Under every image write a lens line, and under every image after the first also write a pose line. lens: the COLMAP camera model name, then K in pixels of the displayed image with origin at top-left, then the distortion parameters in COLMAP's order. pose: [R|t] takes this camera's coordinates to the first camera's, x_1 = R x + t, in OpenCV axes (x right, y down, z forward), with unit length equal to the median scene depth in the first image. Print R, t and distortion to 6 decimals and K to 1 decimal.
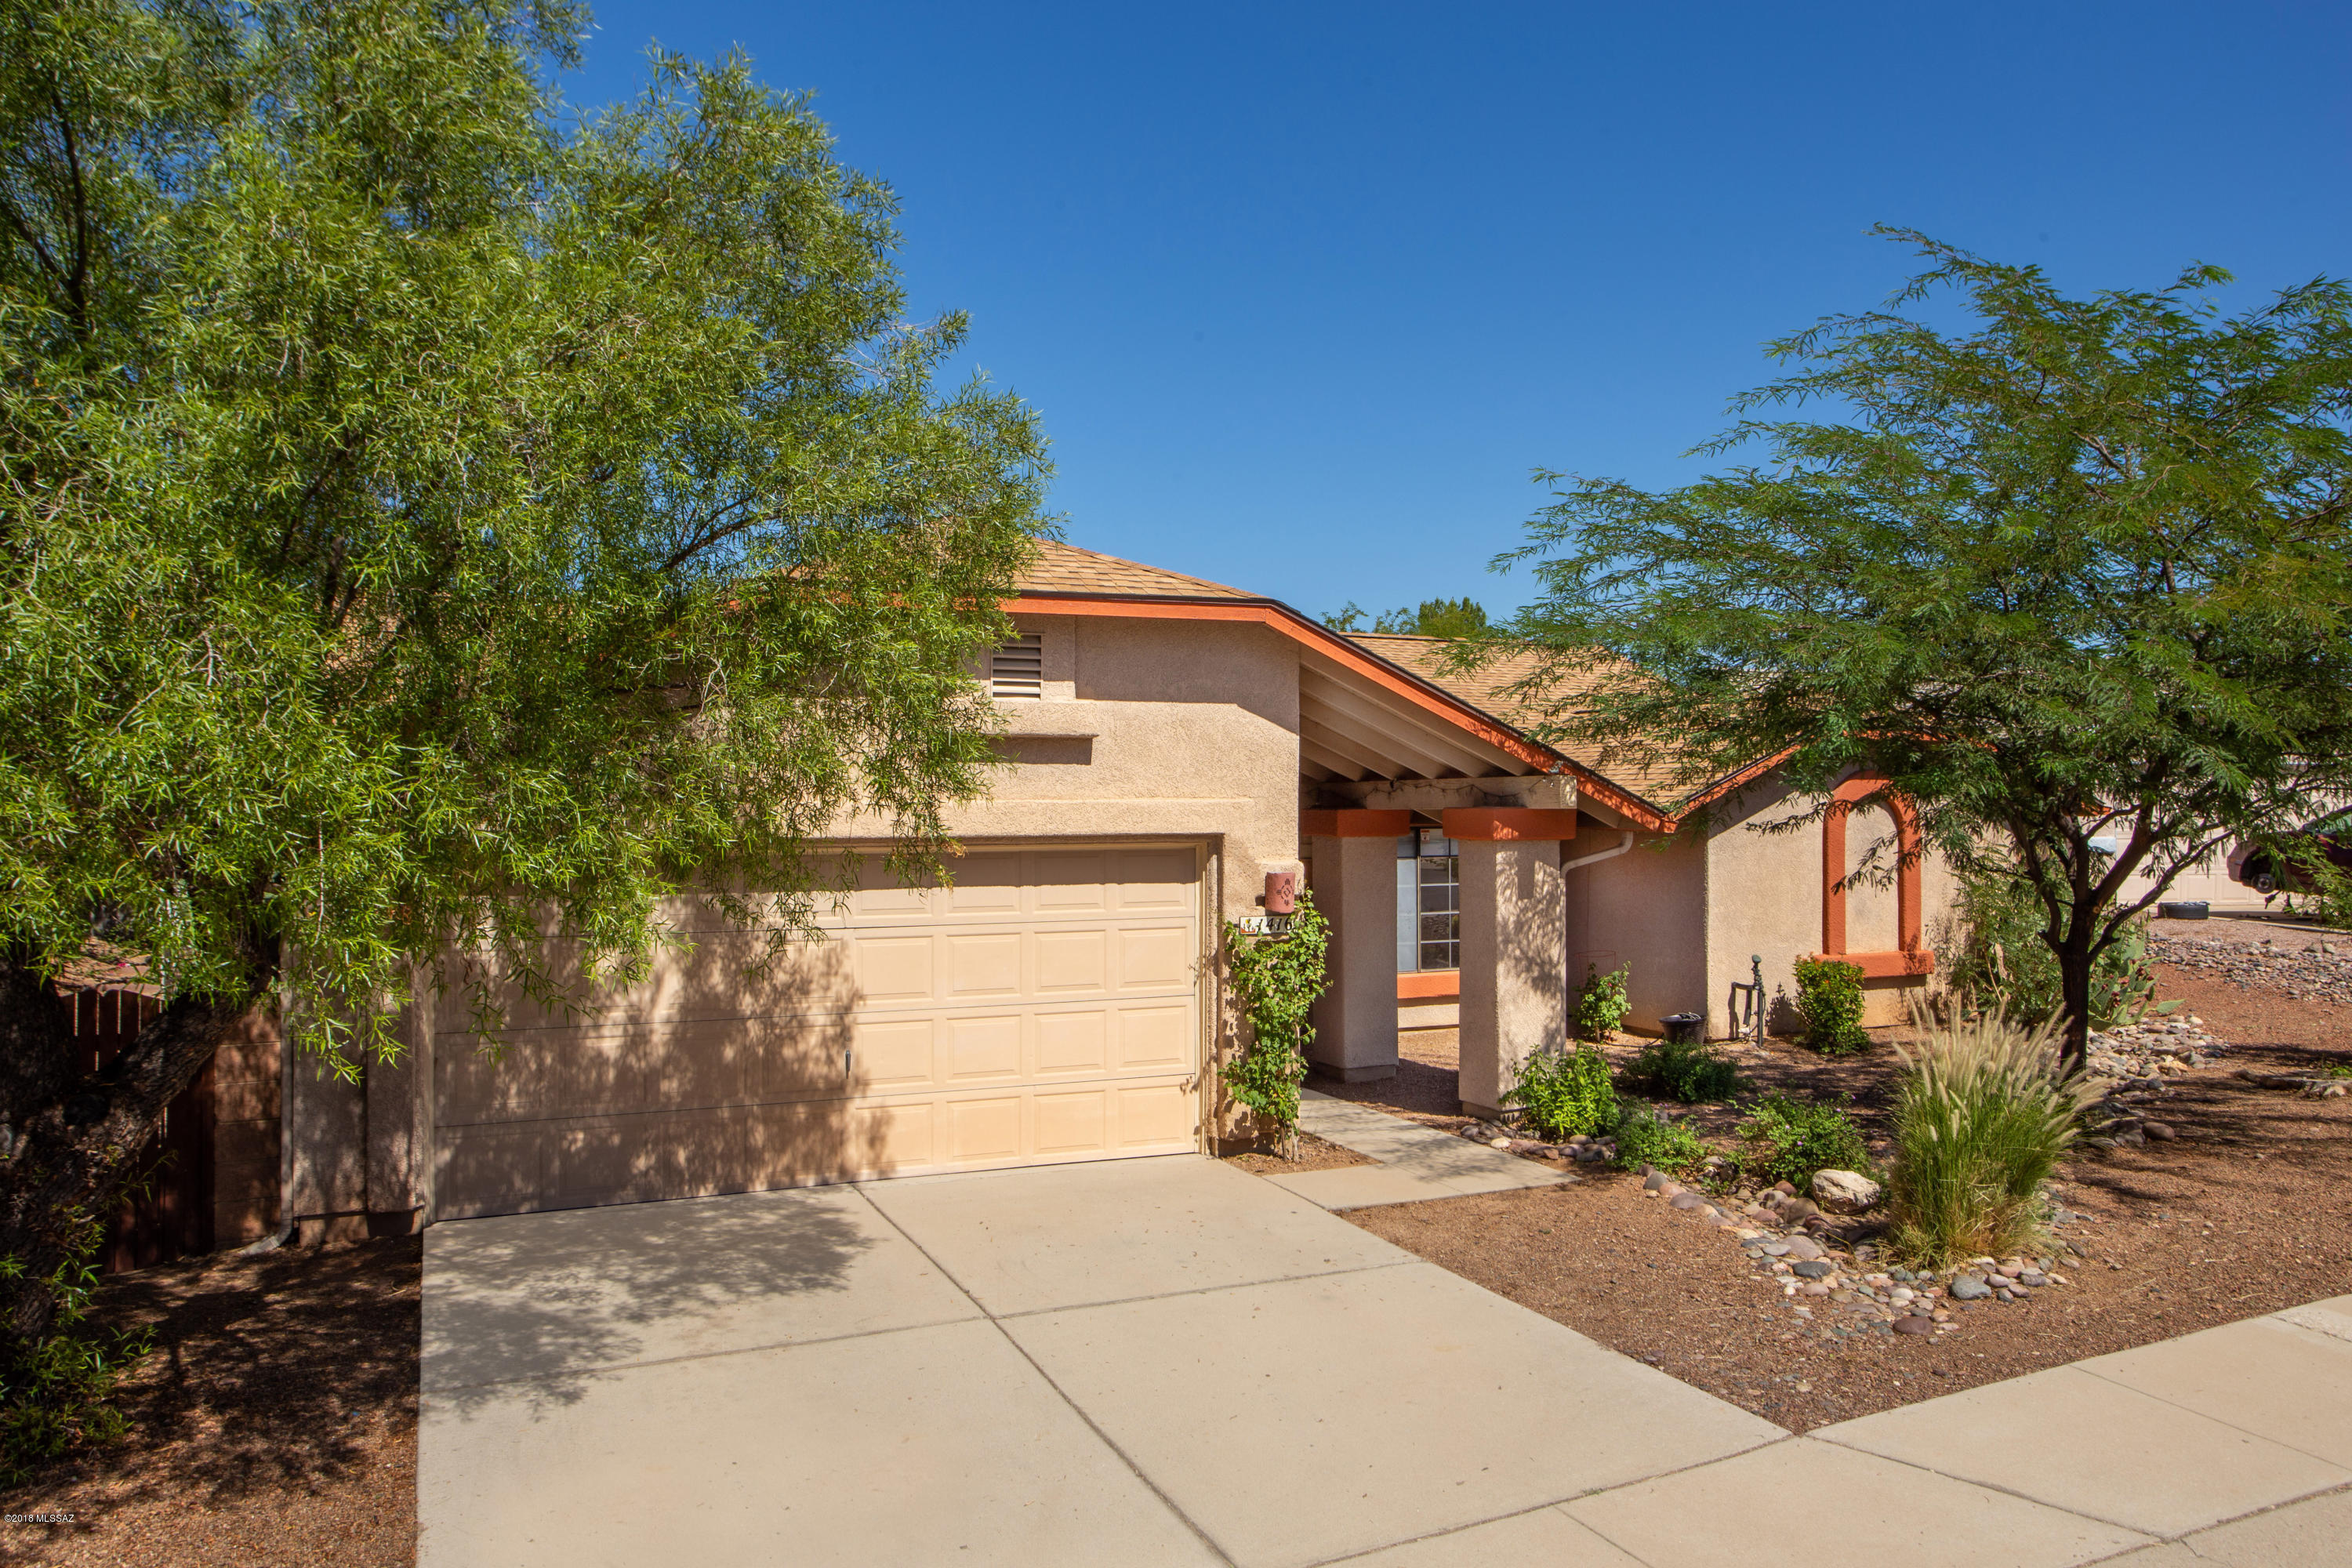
lens RADIAL K [[1743.1, 0, 1179.0], [0, 1743.1, 795.4], [0, 0, 1]] dist [-0.015809, 0.005166]
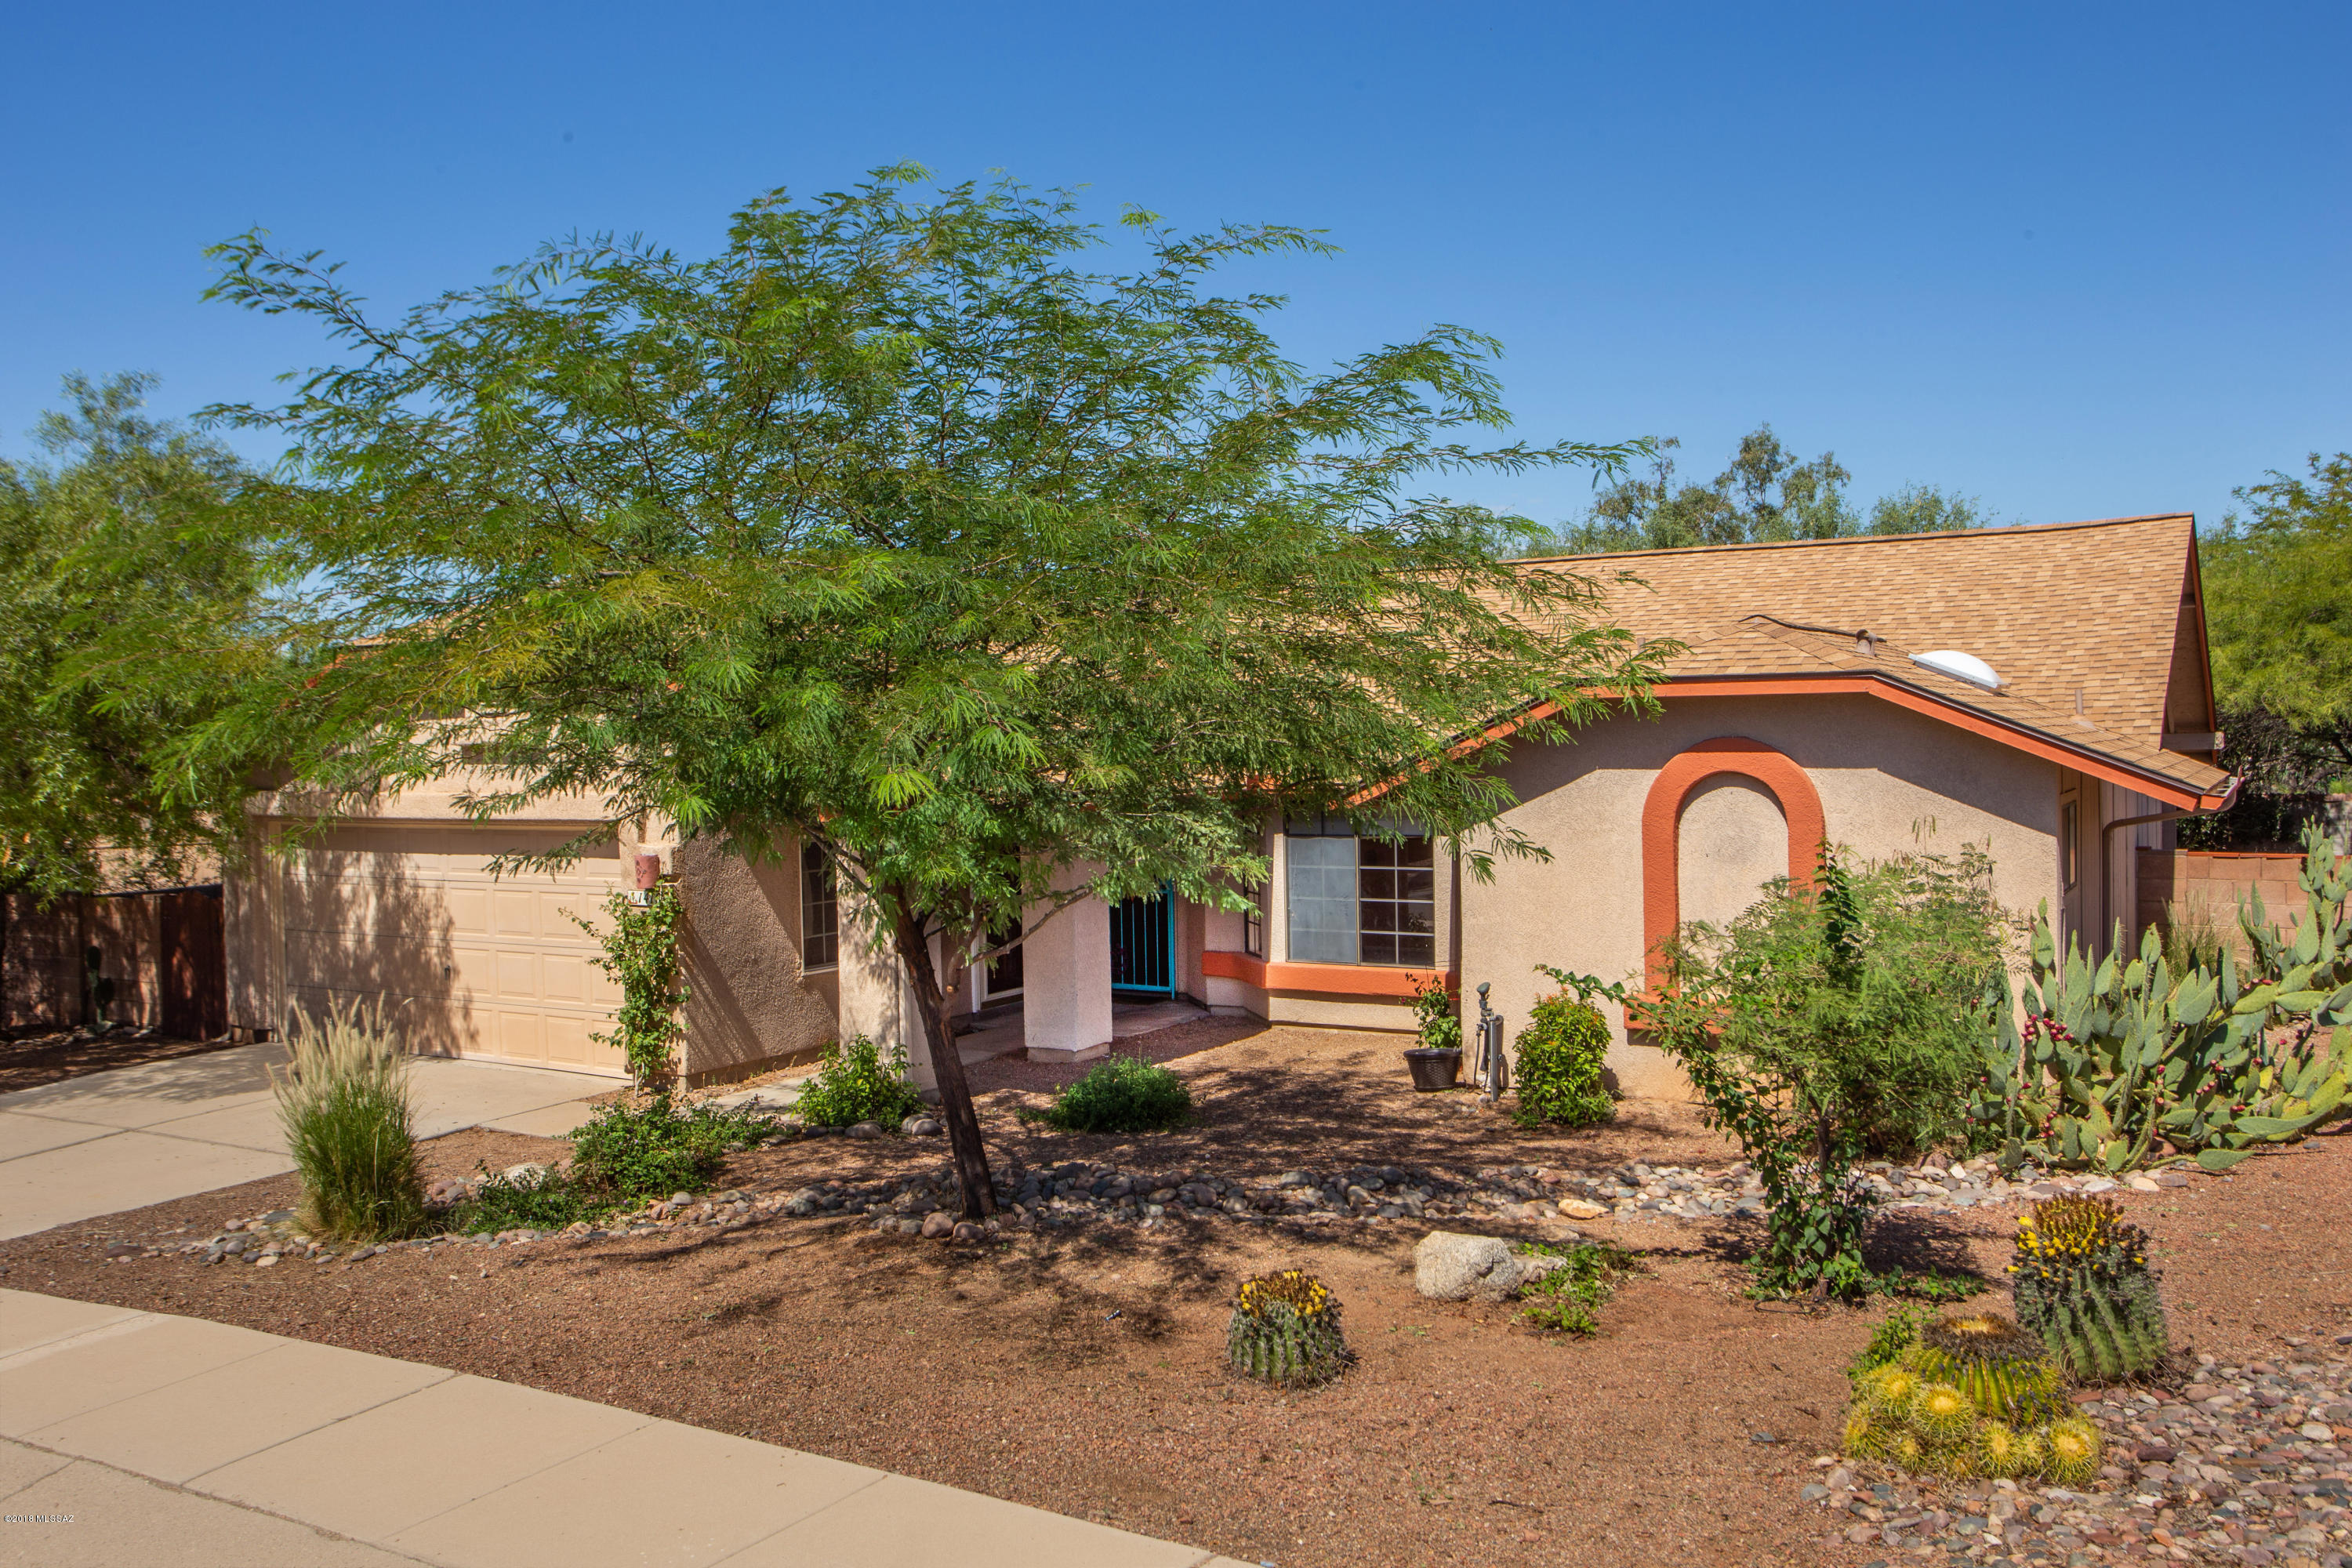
lens RADIAL K [[1877.4, 0, 1177.7], [0, 1877.4, 779.8], [0, 0, 1]] dist [-0.003931, 0.006650]
pose [[0.567135, 0.014999, -0.823488, 1.468424], [0.022458, 0.999181, 0.033666, -0.045448], [0.823318, -0.037587, 0.566334, 0.656100]]
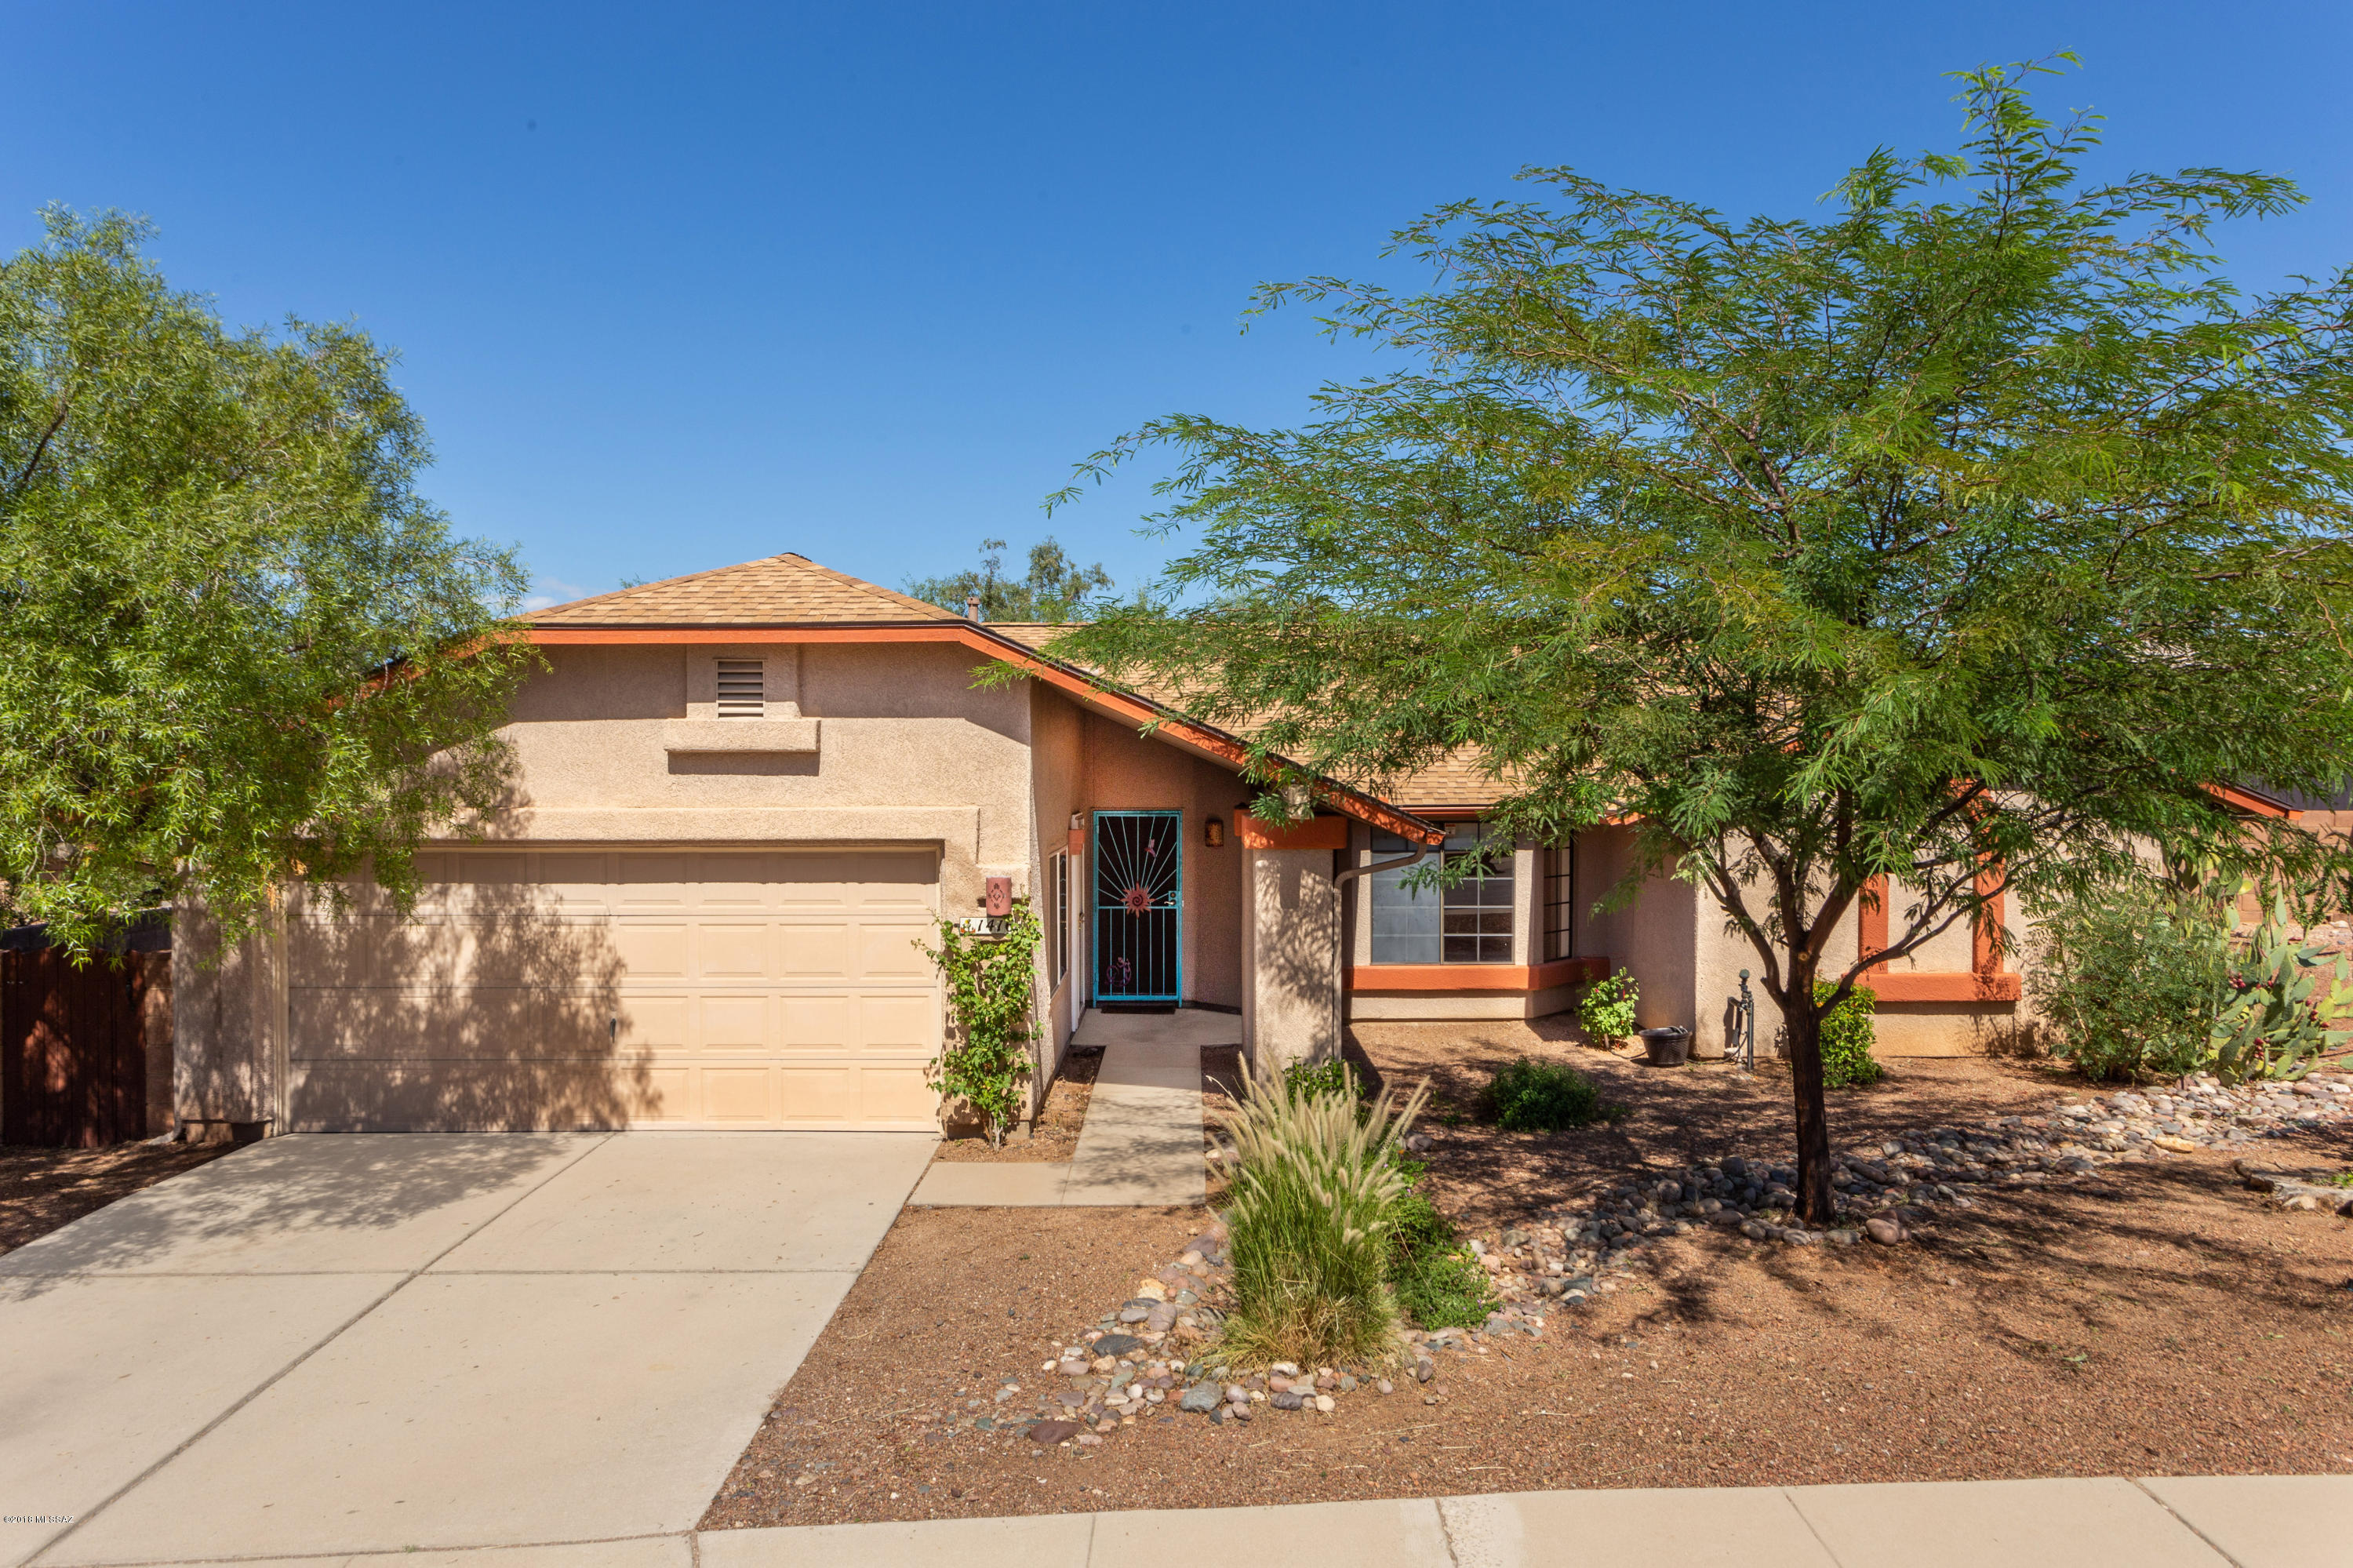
lens RADIAL K [[1495.3, 0, 1180.6], [0, 1495.3, 774.0], [0, 0, 1]] dist [0.009439, -0.003016]
pose [[0.911829, 0.004572, -0.410544, 0.601697], [-0.000147, 0.999942, 0.010809, -0.031464], [0.410569, -0.009796, 0.911777, 0.244827]]
